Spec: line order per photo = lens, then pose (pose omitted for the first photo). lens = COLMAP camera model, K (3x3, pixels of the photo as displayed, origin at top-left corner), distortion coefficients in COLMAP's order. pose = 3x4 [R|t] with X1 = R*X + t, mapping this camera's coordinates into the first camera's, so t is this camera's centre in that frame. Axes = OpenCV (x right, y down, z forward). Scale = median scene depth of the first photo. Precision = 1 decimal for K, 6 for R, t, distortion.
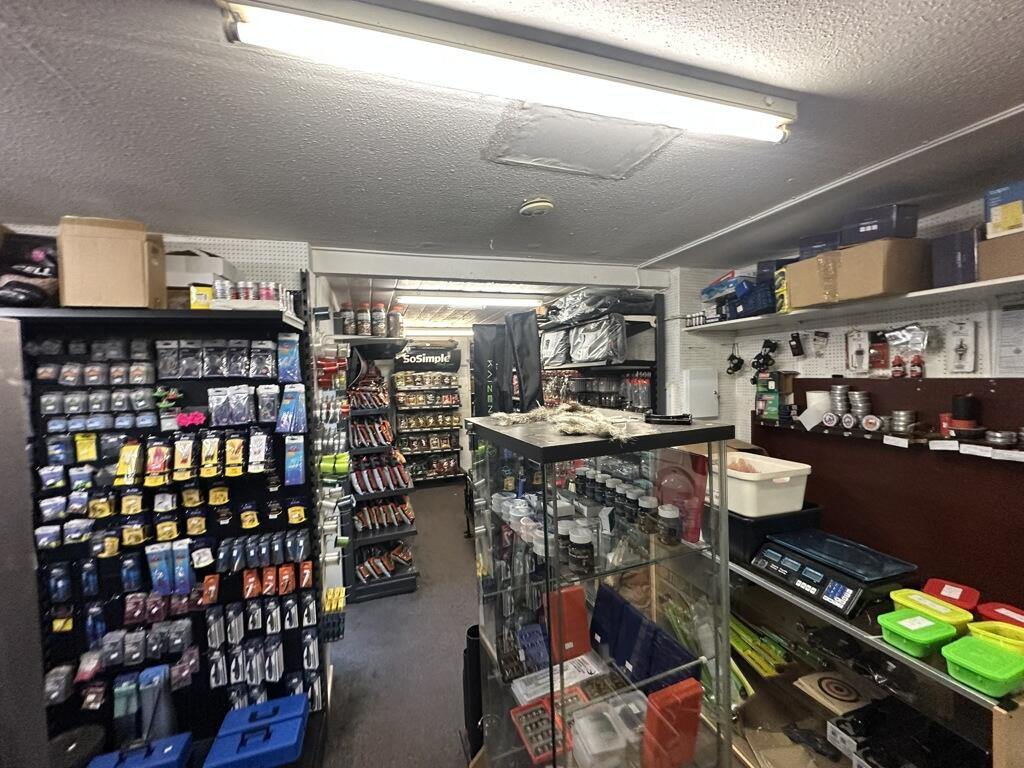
lens RADIAL K [[402.5, 0, 508.8], [0, 402.5, 379.4], [0, 0, 1]] dist [-0.004093, 0.000379]
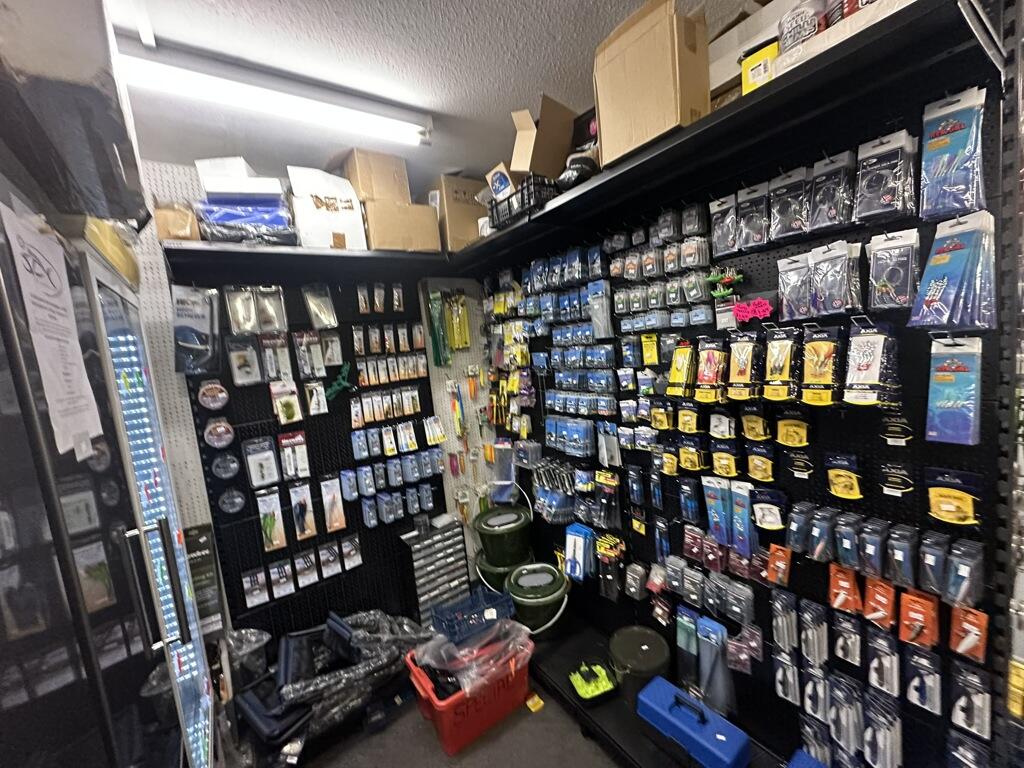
lens RADIAL K [[402.5, 0, 515.1], [0, 402.5, 385.2], [0, 0, 1]] dist [-0.004093, 0.000379]
pose [[0.304190, 0.098048, -0.947552, -0.271687], [0.074888, 0.989149, 0.126394, 0.106300], [0.949663, -0.109407, 0.293547, 0.420485]]
